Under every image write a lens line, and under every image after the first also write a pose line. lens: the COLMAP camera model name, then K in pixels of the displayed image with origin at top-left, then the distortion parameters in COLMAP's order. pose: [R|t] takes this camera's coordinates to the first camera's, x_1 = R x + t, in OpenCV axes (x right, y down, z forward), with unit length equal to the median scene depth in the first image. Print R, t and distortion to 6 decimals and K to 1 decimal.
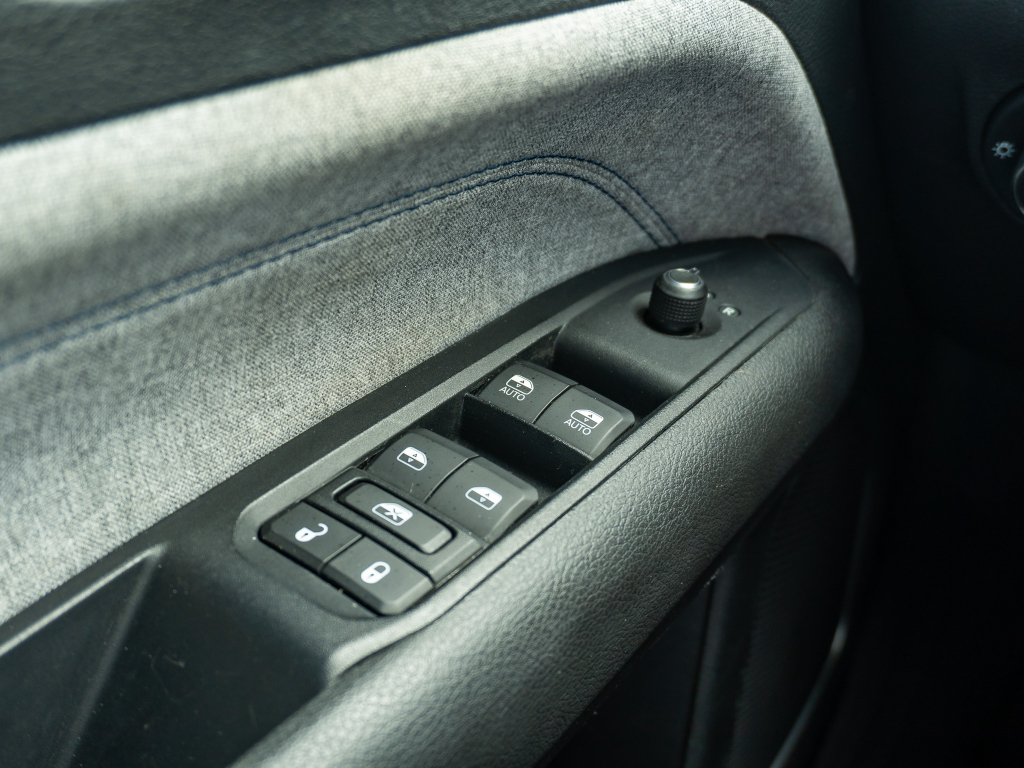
lens RADIAL K [[1174.8, 0, 512.0], [0, 1174.8, 384.0], [0, 0, 1]] dist [-0.002201, 0.002894]
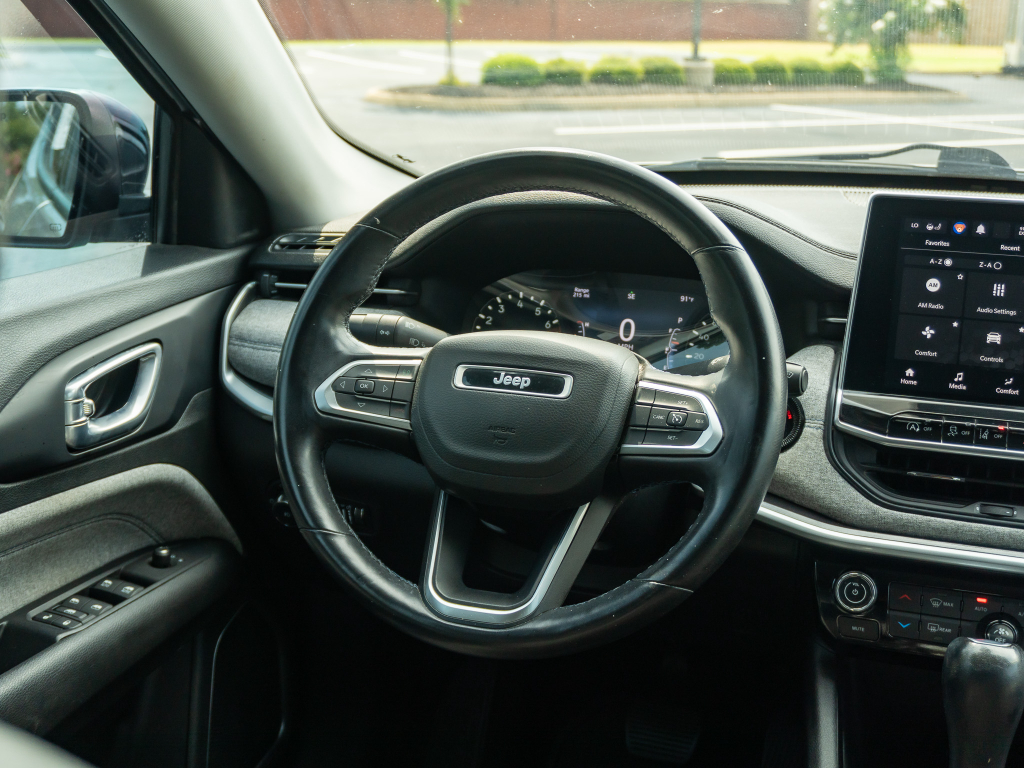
lens RADIAL K [[1276.4, 0, 512.0], [0, 1276.4, 384.0], [0, 0, 1]] dist [0.005321, 0.002406]
pose [[0.956484, -0.058484, 0.285865, 0.092250], [0.143795, 0.946957, -0.287395, 0.609504], [-0.253894, 0.315995, 0.914158, -2.502103]]
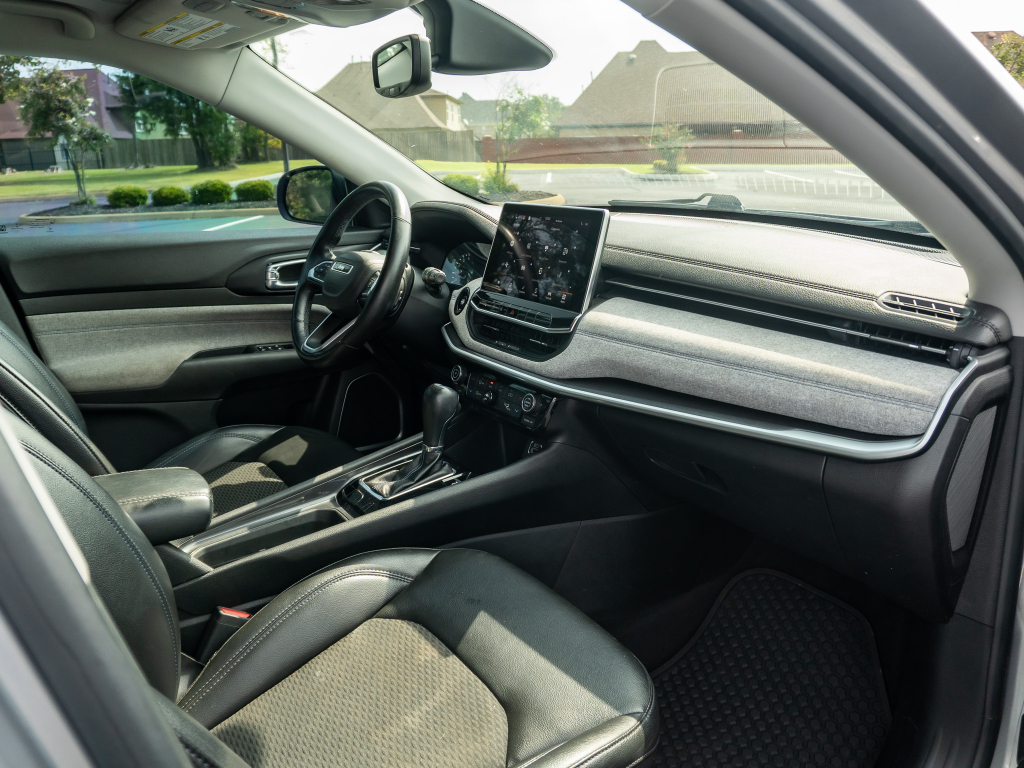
lens RADIAL K [[774.0, 0, 512.0], [0, 774.0, 384.0], [0, 0, 1]] dist [-0.018207, 0.003543]
pose [[0.937032, 0.096316, -0.335700, 3.228971], [-0.191066, 0.945991, -0.261906, 1.381775], [0.292343, 0.309555, 0.904826, -3.449818]]
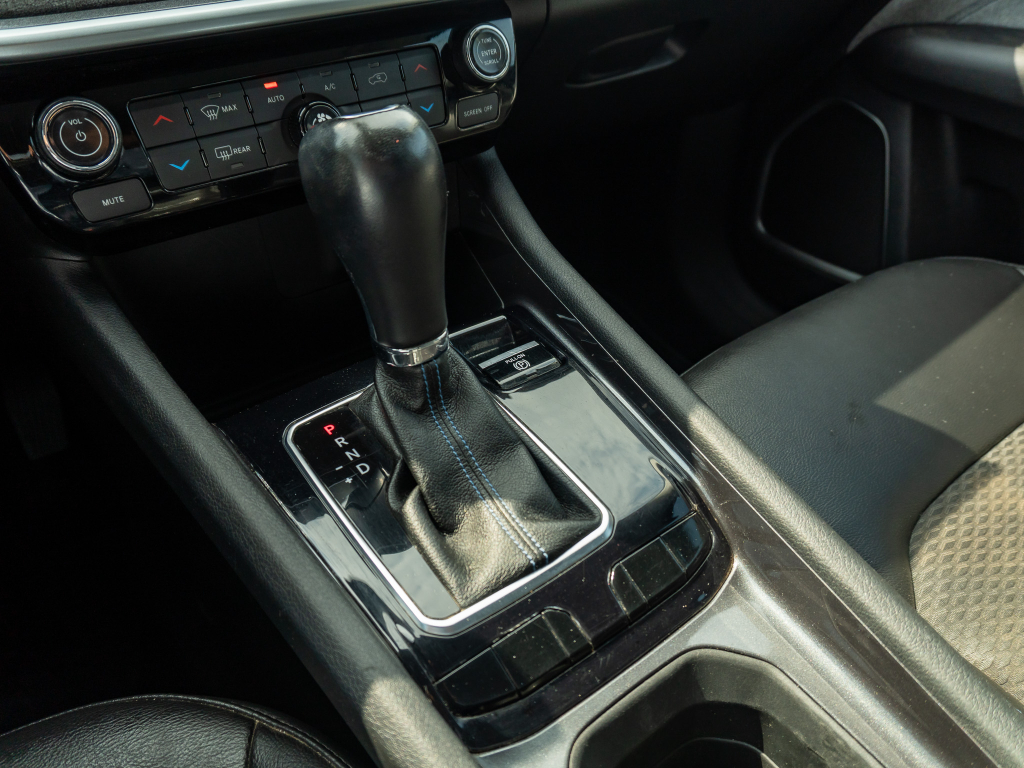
lens RADIAL K [[774.0, 0, 512.0], [0, 774.0, 384.0], [0, 0, 1]] dist [-0.018207, 0.003543]
pose [[0.308818, -0.572389, 0.759606, 0.883991], [0.525794, 0.768252, 0.365143, 0.507670], [-0.792573, 0.286634, 0.538209, -0.787582]]
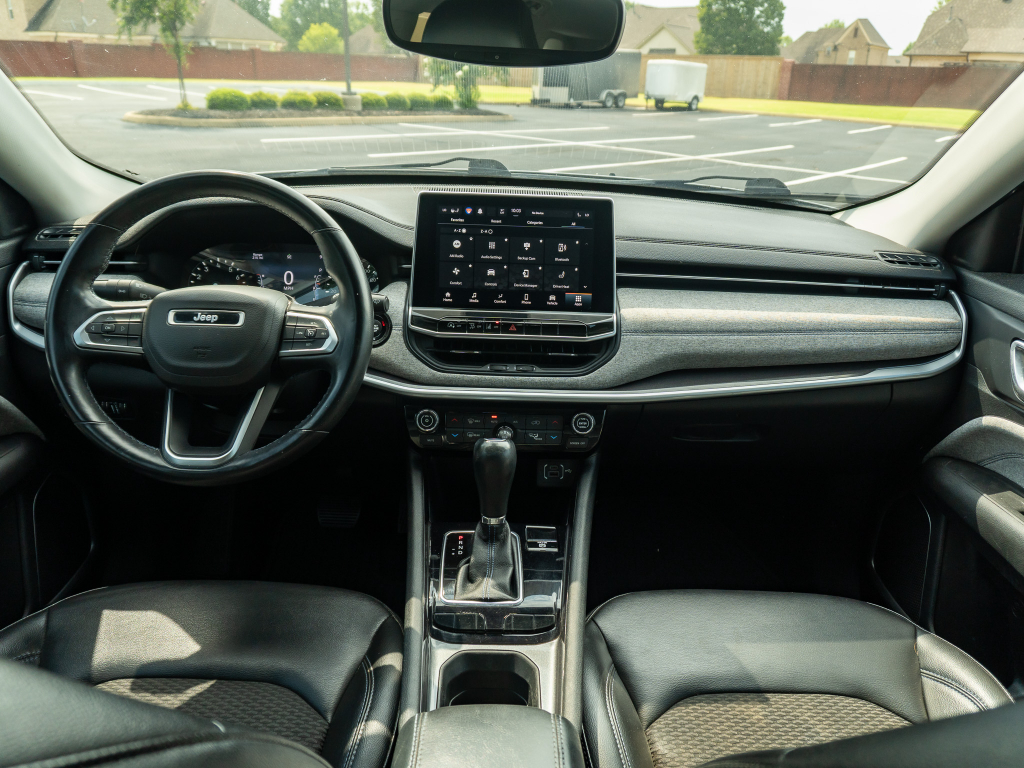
lens RADIAL K [[774.0, 0, 512.0], [0, 774.0, 384.0], [0, 0, 1]] dist [-0.018207, 0.003543]
pose [[0.809588, -0.183674, 0.557522, 0.195603], [0.291809, 0.950043, -0.110752, 0.641966], [-0.509327, 0.252354, 0.822741, -2.687982]]
